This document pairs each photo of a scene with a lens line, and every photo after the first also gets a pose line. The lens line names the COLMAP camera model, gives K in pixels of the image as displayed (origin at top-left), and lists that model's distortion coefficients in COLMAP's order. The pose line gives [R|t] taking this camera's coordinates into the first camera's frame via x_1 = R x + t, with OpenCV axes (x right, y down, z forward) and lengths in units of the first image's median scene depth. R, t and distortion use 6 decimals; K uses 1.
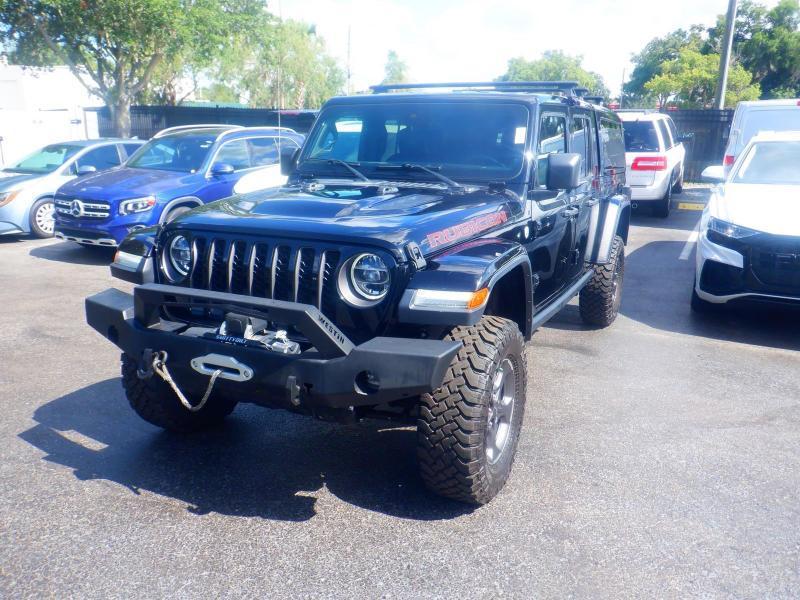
lens RADIAL K [[673.9, 0, 408.8], [0, 673.9, 300.6], [0, 0, 1]] dist [0.005063, 0.001255]
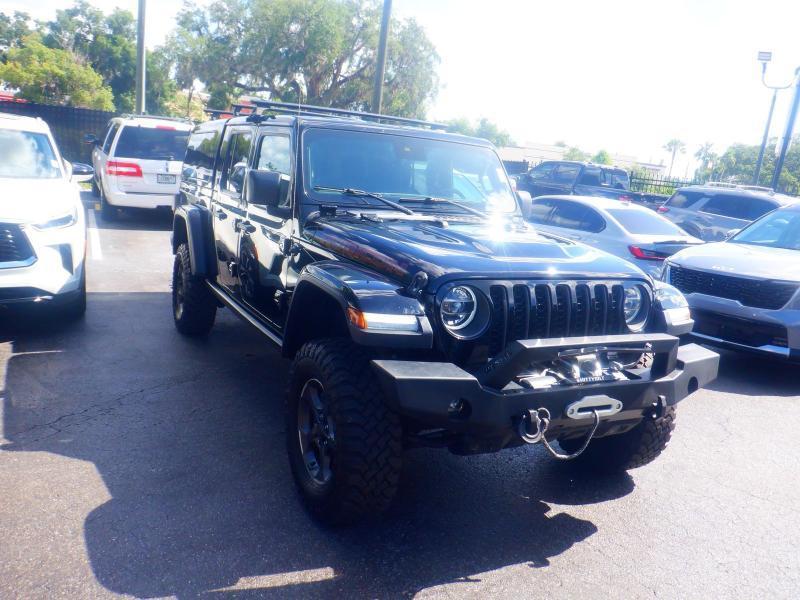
lens RADIAL K [[680.6, 0, 400.5], [0, 680.6, 300.0], [0, 0, 1]] dist [0.002856, 0.007459]
pose [[0.602965, -0.113832, 0.789605, -1.092721], [0.112174, 0.992032, 0.057355, -0.137512], [-0.789842, 0.053990, 0.610930, 0.499776]]
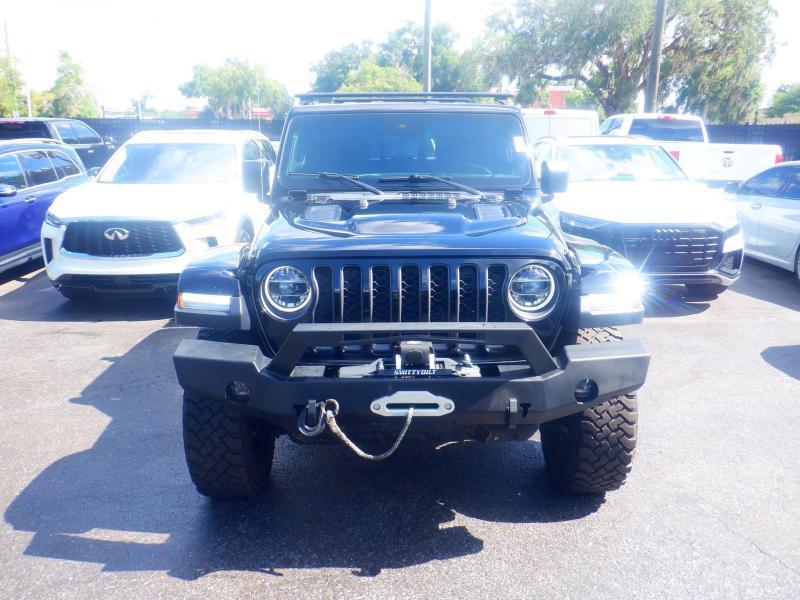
lens RADIAL K [[673.9, 0, 404.0], [0, 673.9, 297.7], [0, 0, 1]] dist [0.005063, 0.001255]
pose [[0.900851, -0.113542, 0.419018, -0.558274], [0.119379, 0.992772, 0.012359, -0.048401], [-0.417393, 0.038889, 0.907894, 0.151630]]
